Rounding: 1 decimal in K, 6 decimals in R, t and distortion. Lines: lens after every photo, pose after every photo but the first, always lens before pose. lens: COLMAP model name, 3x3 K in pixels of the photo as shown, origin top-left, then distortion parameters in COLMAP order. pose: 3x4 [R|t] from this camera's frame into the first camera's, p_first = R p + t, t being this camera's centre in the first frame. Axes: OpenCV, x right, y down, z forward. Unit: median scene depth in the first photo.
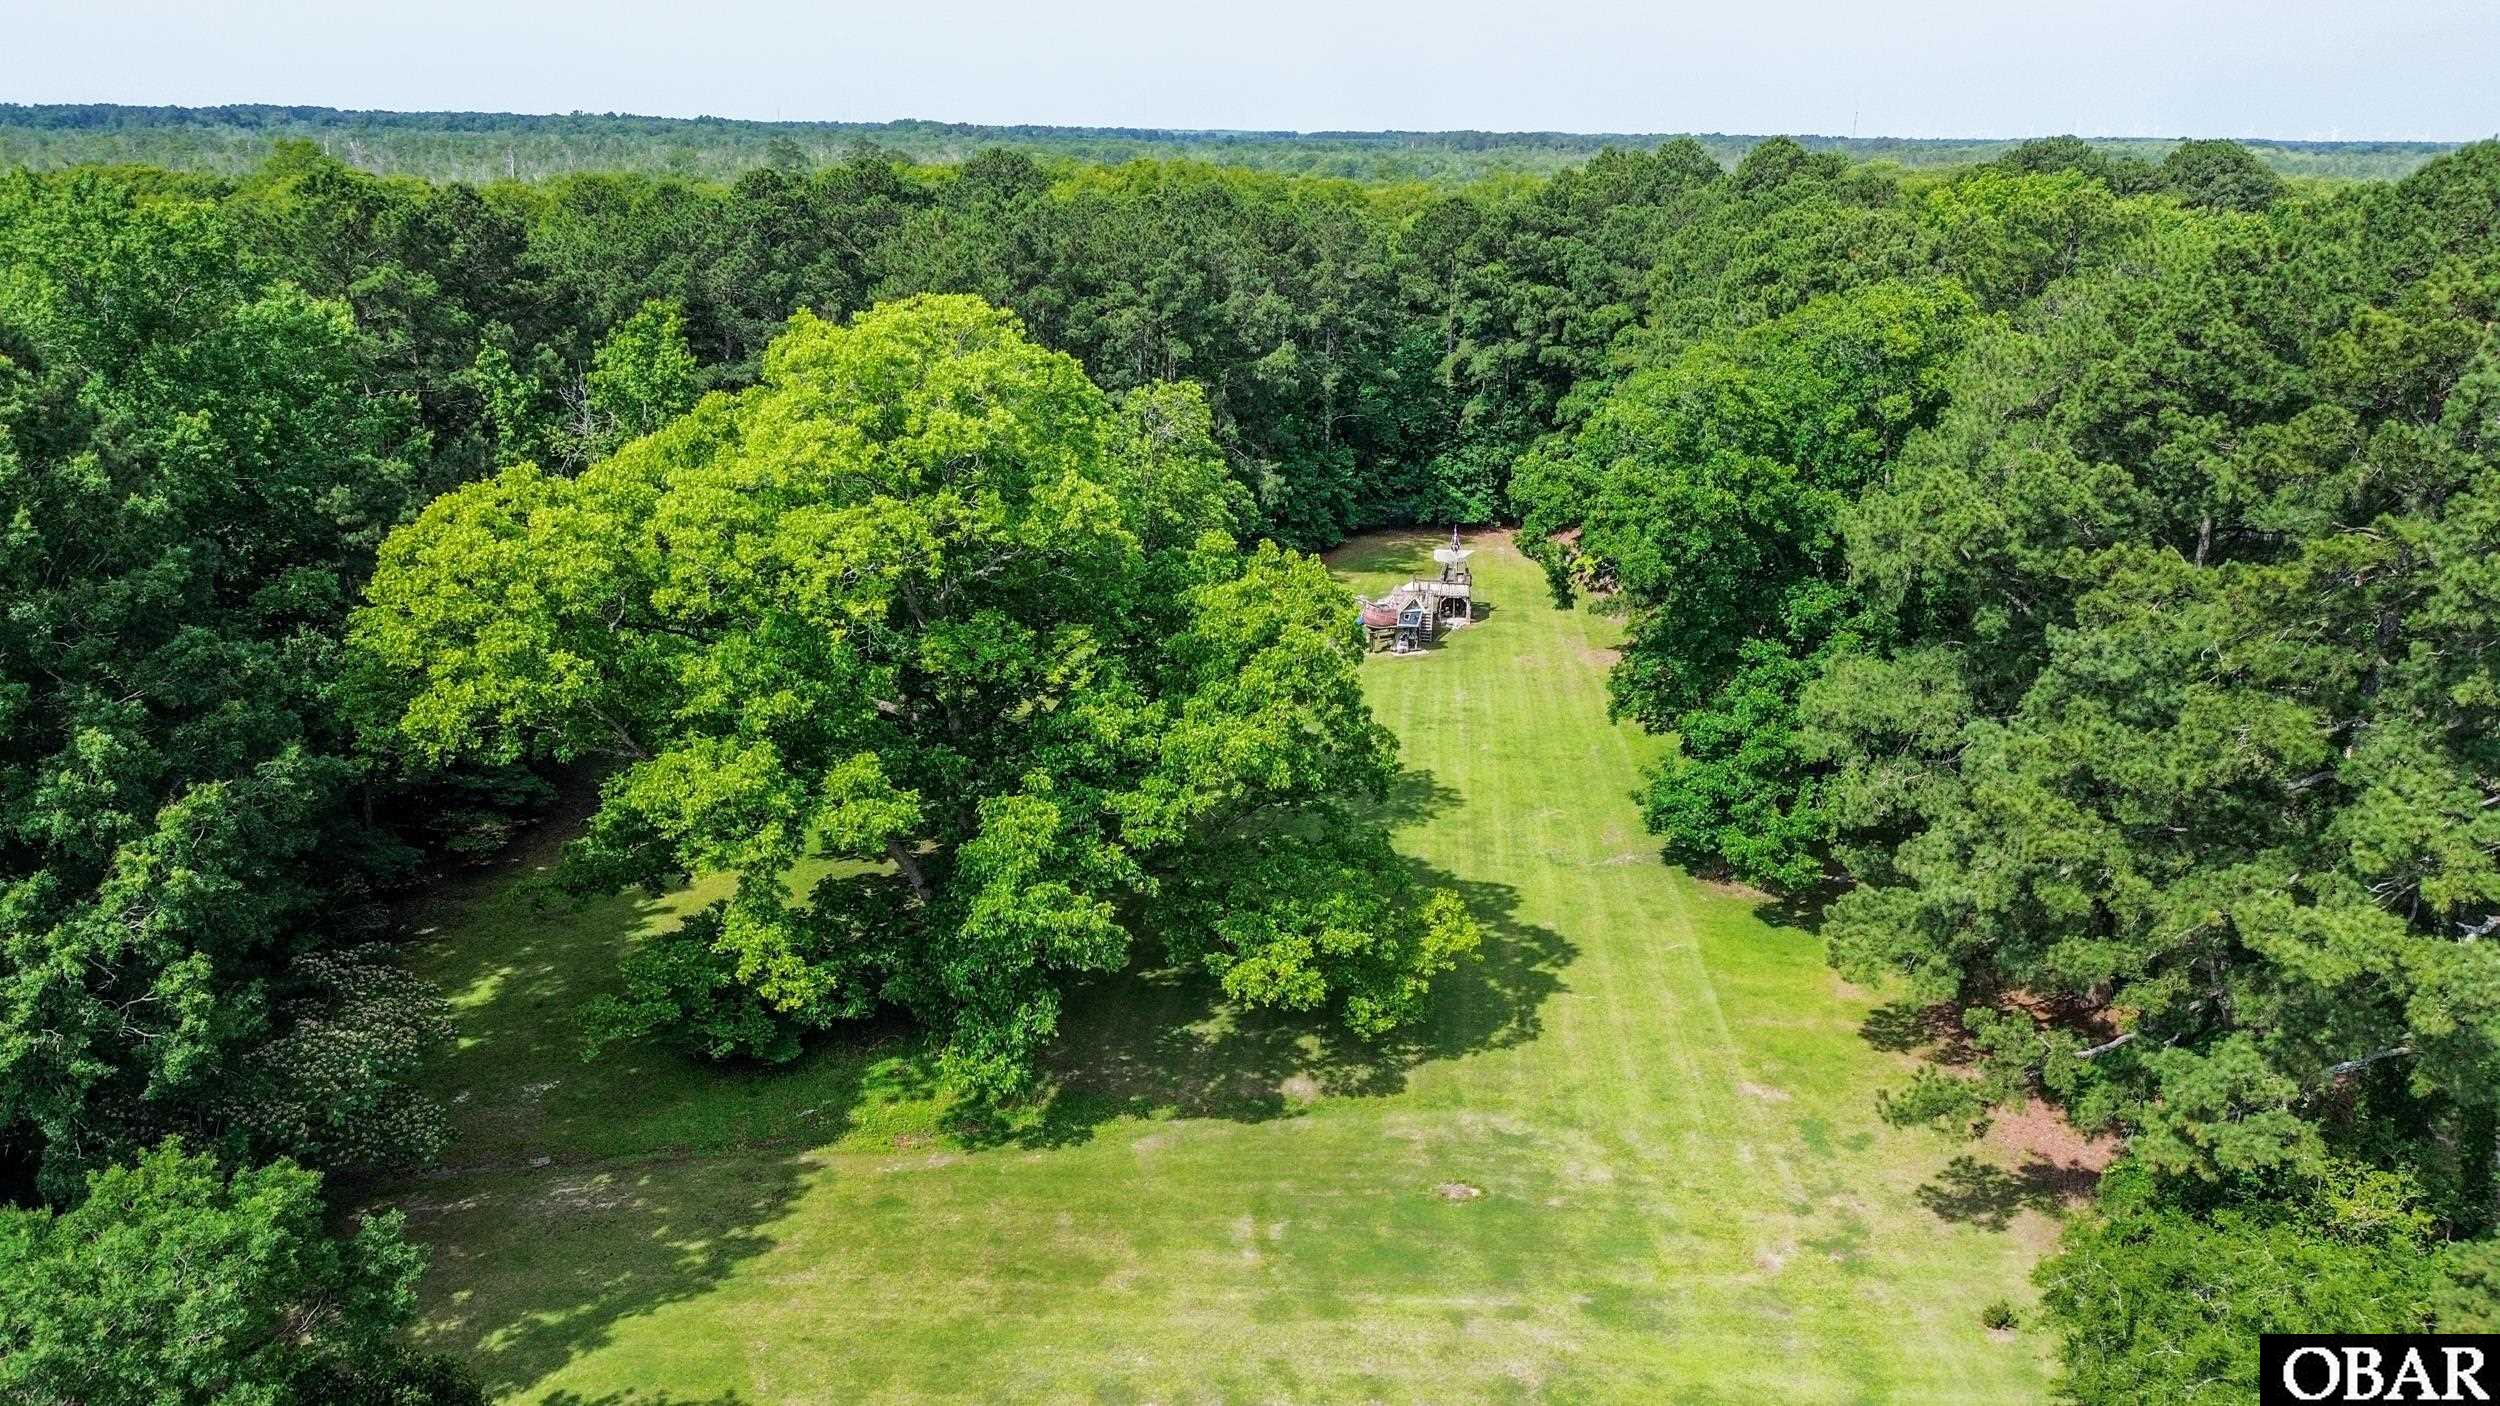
lens RADIAL K [[1770.9, 0, 1227.1], [0, 1770.9, 711.0], [0, 0, 1]] dist [0.029491, -0.011410]
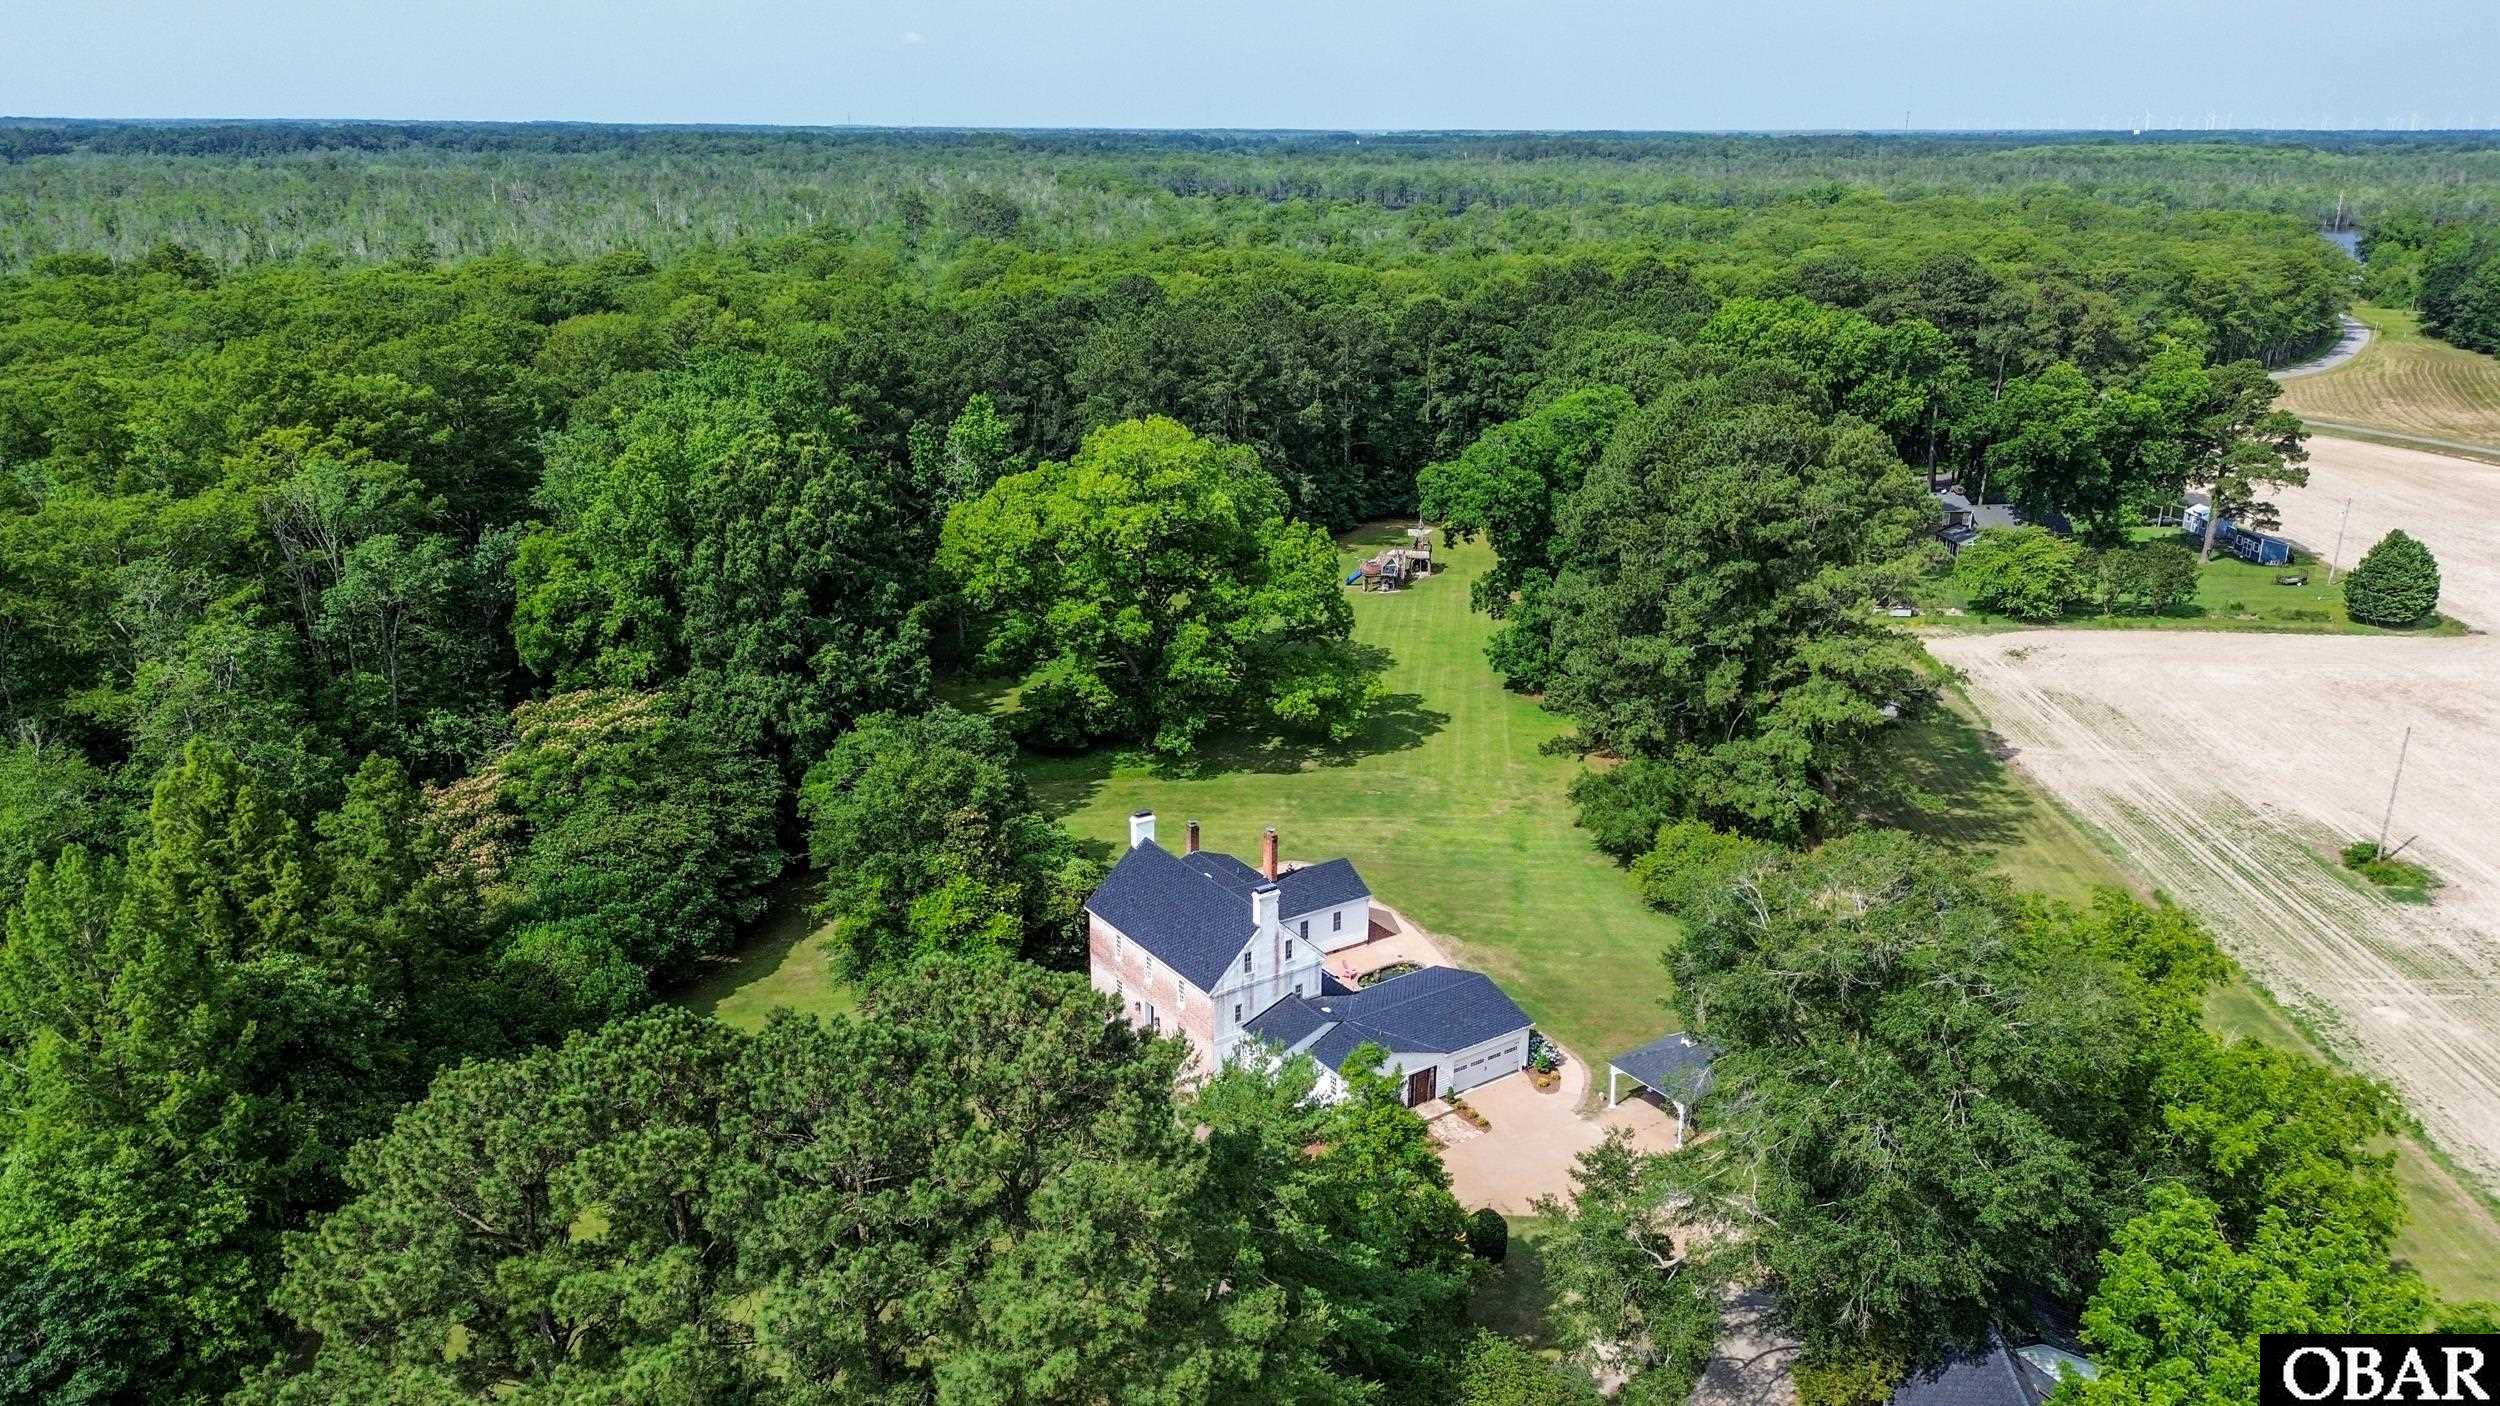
lens RADIAL K [[1770.9, 0, 1253.9], [0, 1770.9, 699.5], [0, 0, 1]] dist [0.029491, -0.011410]
pose [[0.999797, -0.002044, -0.020040, 0.013172], [0.001988, 0.999994, -0.002793, 0.109791], [0.020046, 0.002753, 0.999795, -0.991223]]
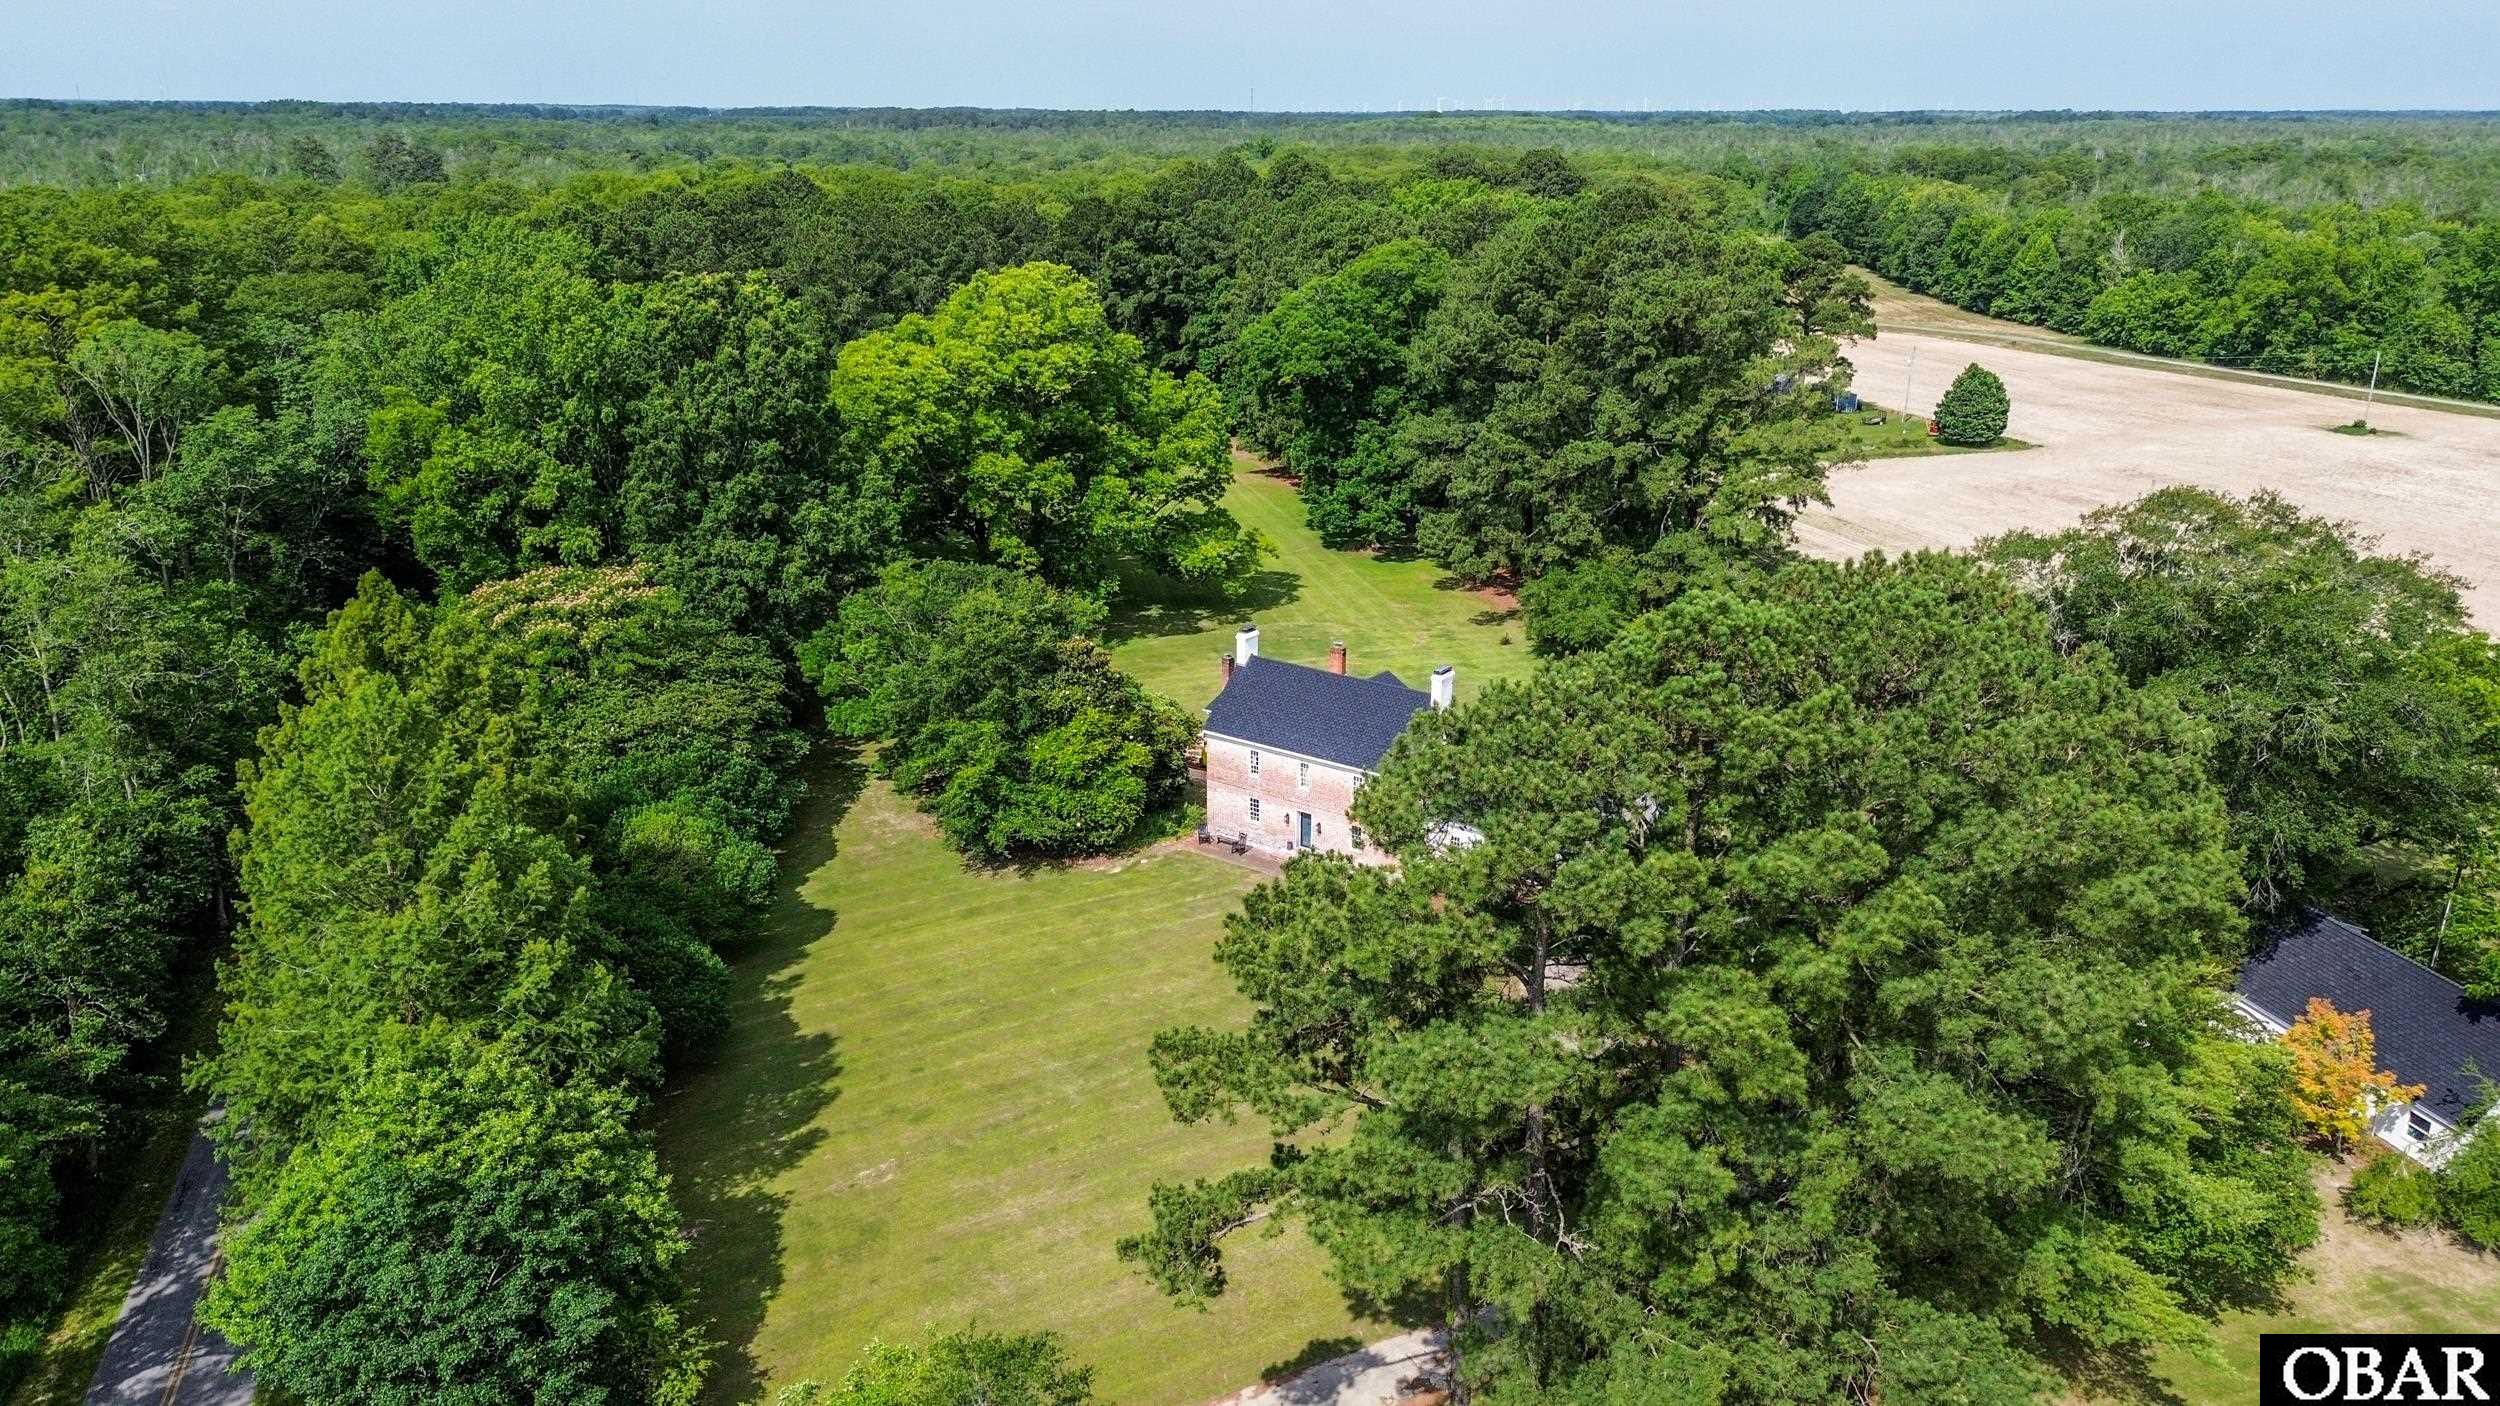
lens RADIAL K [[1770.9, 0, 1262.7], [0, 1770.9, 723.6], [0, 0, 1]] dist [0.029491, -0.011410]
pose [[0.946233, -0.117425, 0.301421, -0.455213], [0.111277, 0.993080, 0.037551, 0.209162], [-0.303745, -0.001991, 0.952751, -0.887239]]
